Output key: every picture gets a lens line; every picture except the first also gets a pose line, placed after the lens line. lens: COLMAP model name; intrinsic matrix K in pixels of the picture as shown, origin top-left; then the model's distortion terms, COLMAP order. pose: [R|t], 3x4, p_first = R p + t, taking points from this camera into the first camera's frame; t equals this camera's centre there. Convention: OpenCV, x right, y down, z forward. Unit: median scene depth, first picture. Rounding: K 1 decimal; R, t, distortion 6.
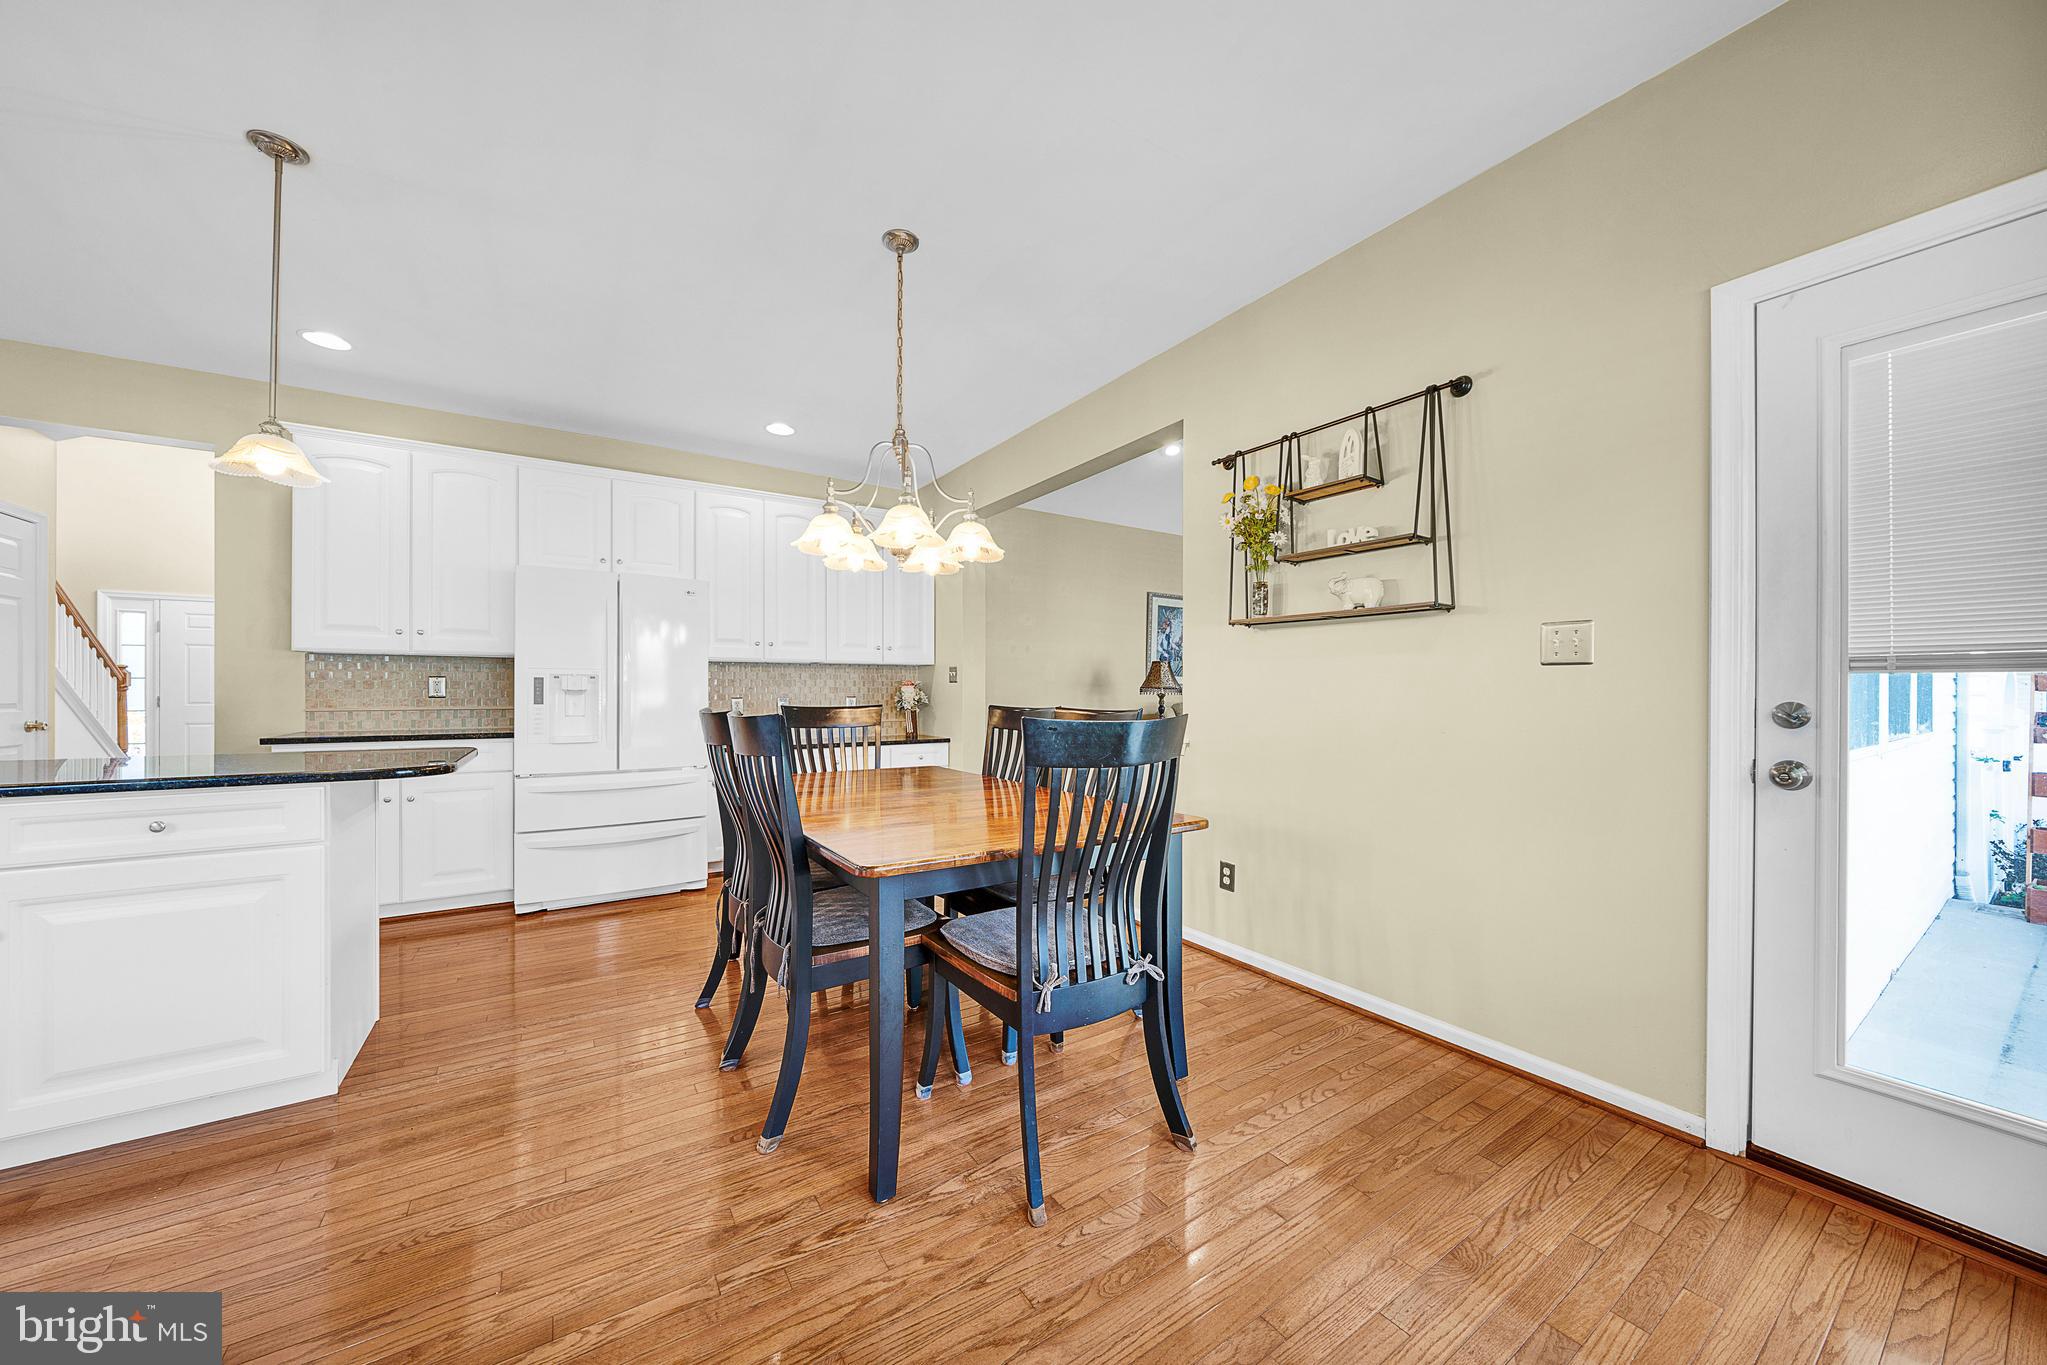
lens RADIAL K [[700.6, 0, 1022.3], [0, 700.6, 694.9], [0, 0, 1]] dist [0.000546, -0.000050]
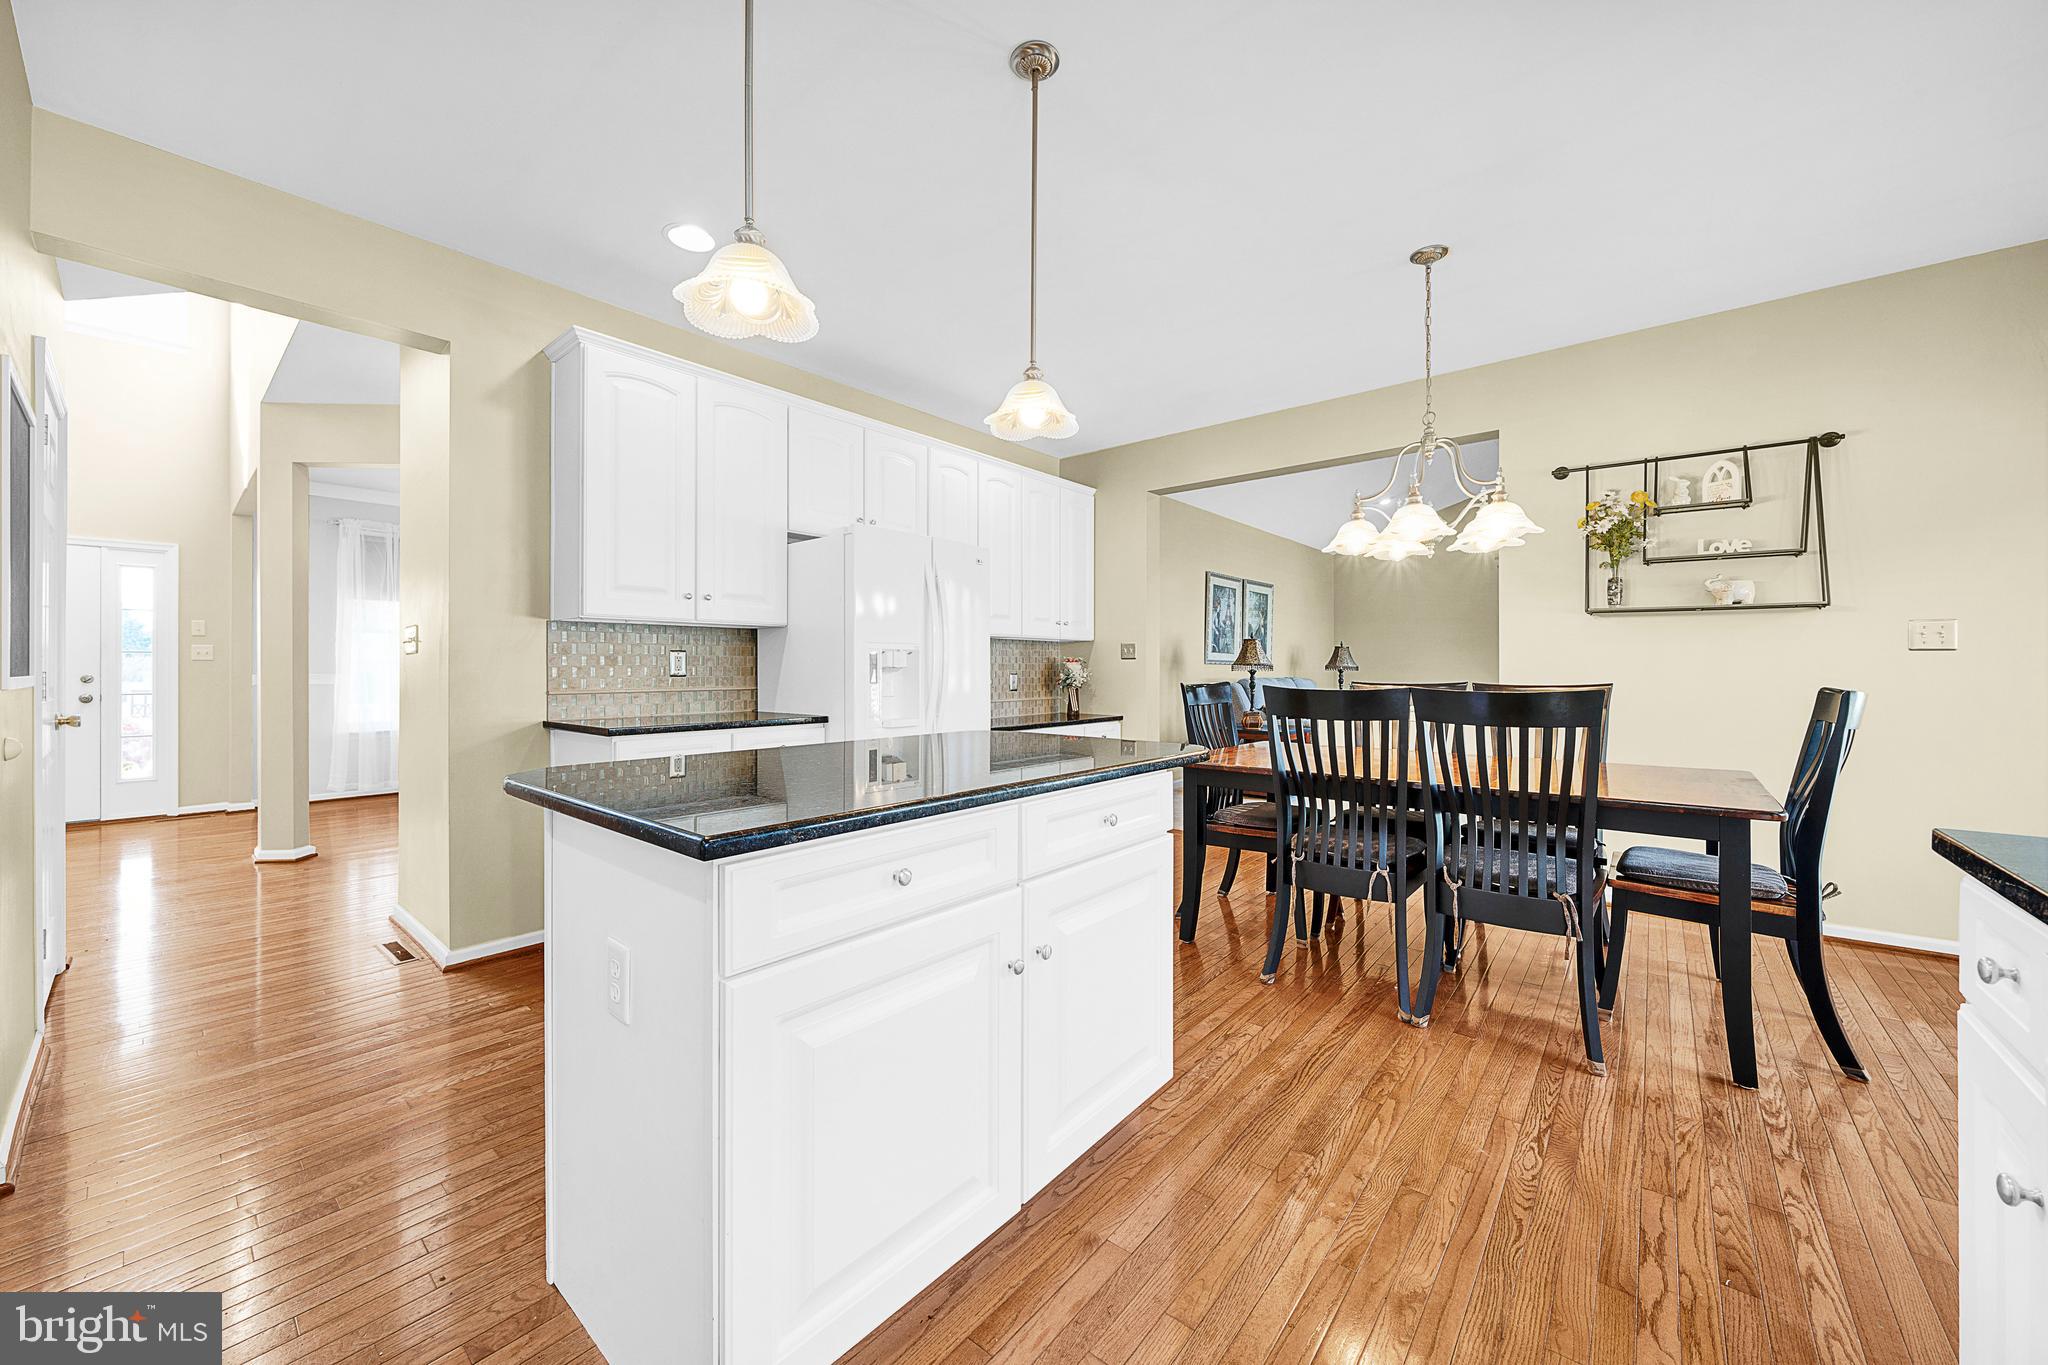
lens RADIAL K [[747.5, 0, 1026.0], [0, 747.5, 669.6], [0, 0, 1]] dist [-0.001612, -0.000079]
pose [[0.959079, -0.000764, 0.283136, -1.021623], [0.001153, 0.999999, -0.001207, -0.003625], [-0.283135, 0.001484, 0.959079, 0.064690]]
